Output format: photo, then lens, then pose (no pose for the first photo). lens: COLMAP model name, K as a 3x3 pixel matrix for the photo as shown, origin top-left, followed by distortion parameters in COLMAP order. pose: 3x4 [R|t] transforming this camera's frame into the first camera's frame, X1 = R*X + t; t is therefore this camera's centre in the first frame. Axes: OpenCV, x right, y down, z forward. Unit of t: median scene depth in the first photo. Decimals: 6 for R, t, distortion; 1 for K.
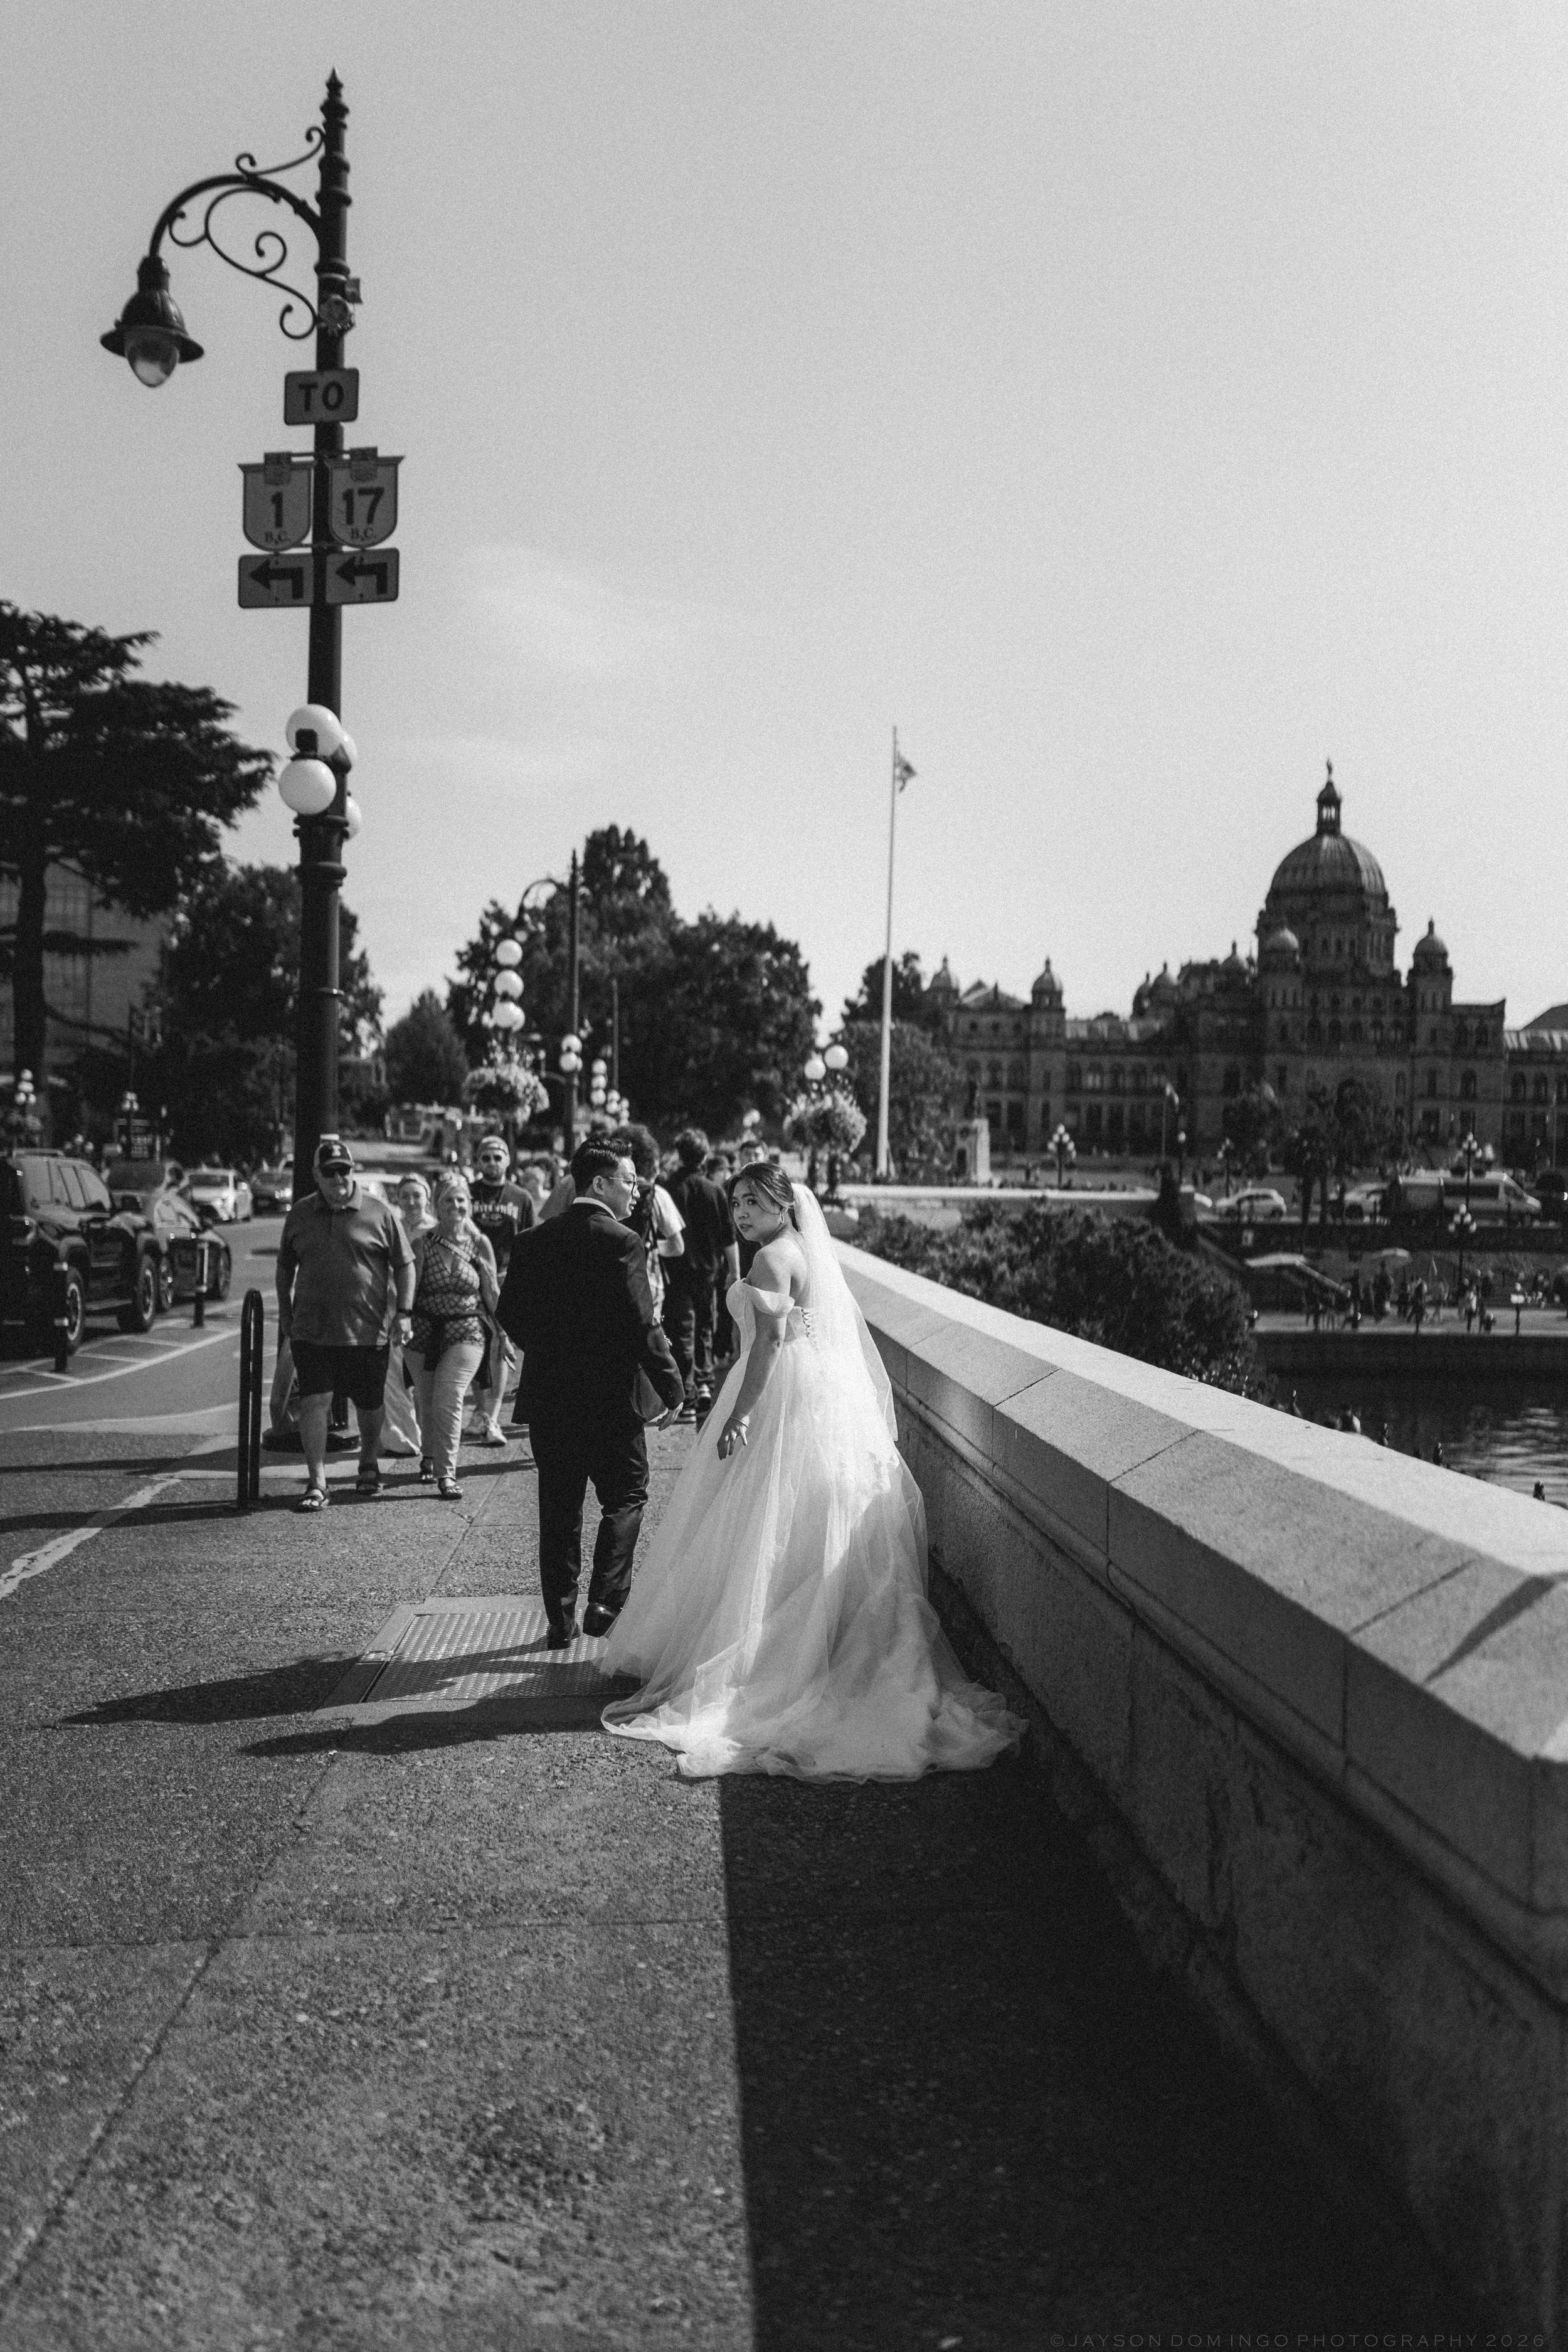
lens RADIAL K [[2237.8, 0, 784.0], [0, 2237.8, 1176.0], [0, 0, 1]] dist [-0.067624, 0.107908]
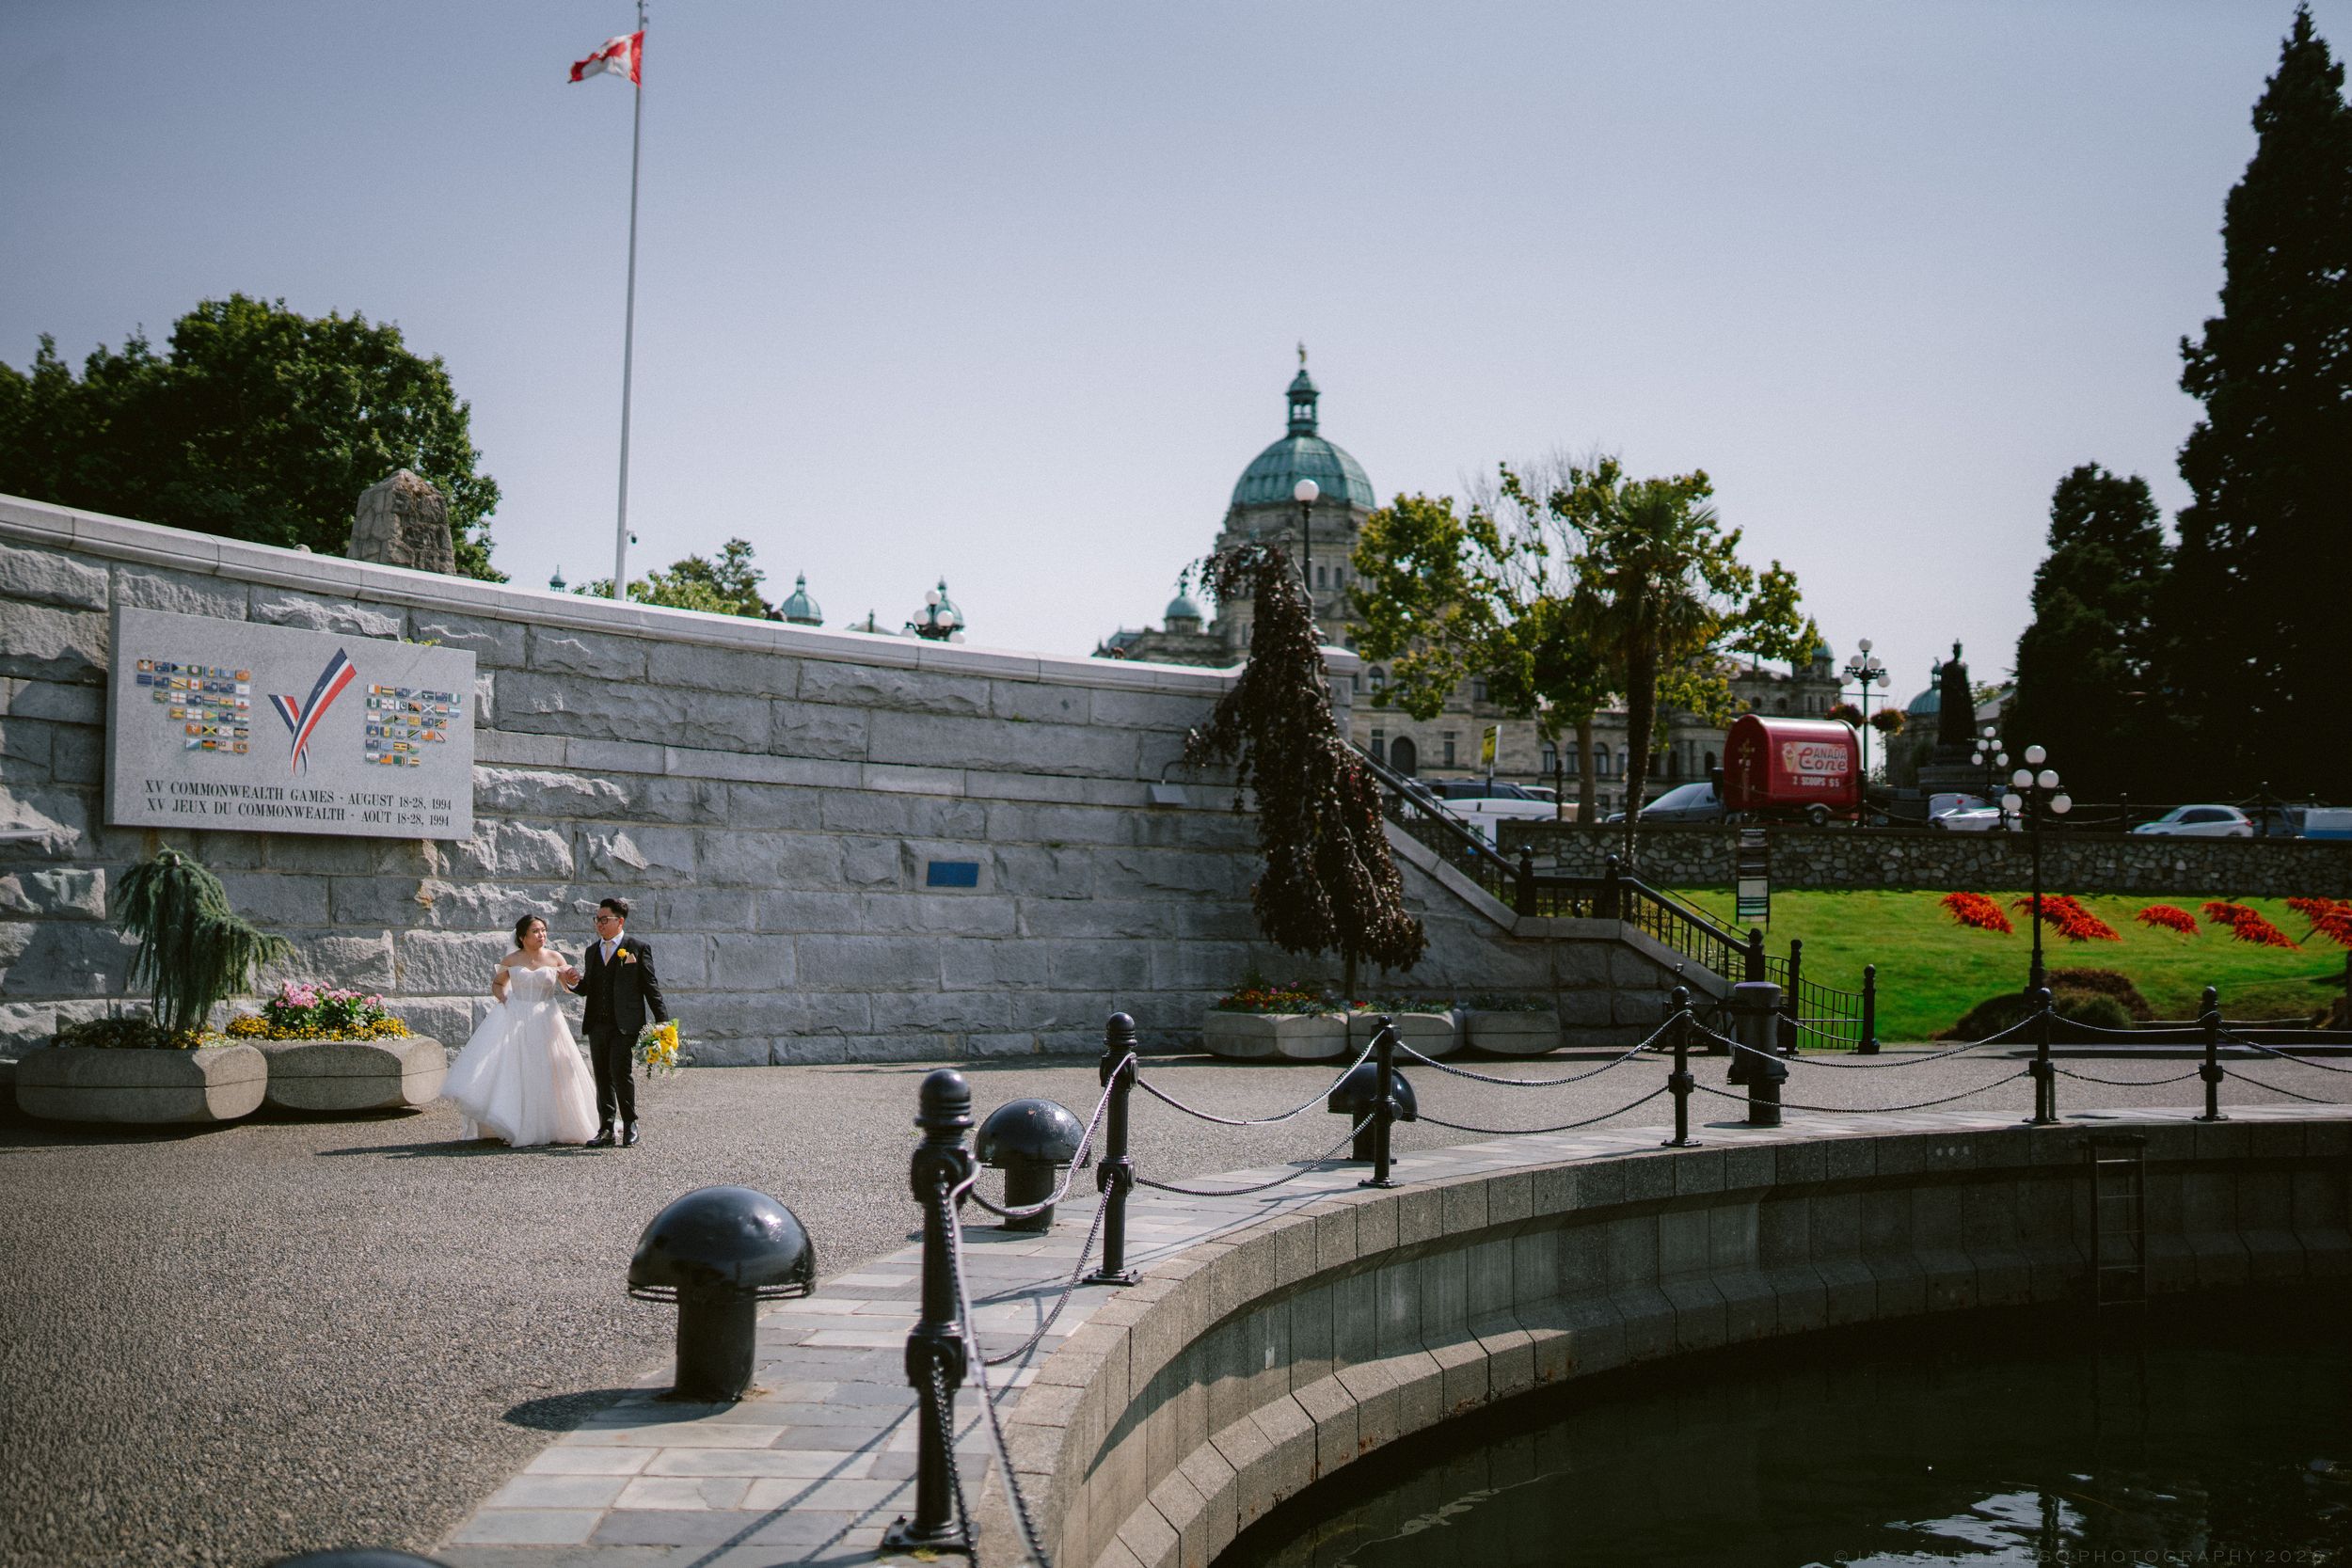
lens RADIAL K [[2237.6, 0, 1176.0], [0, 2237.6, 784.0], [0, 0, 1]] dist [-0.067624, 0.107908]
pose [[0.976844, -0.004181, 0.213910, 0.034160], [0.017966, 0.997881, -0.062541, 0.015626], [-0.213196, 0.064936, 0.974849, 0.259398]]
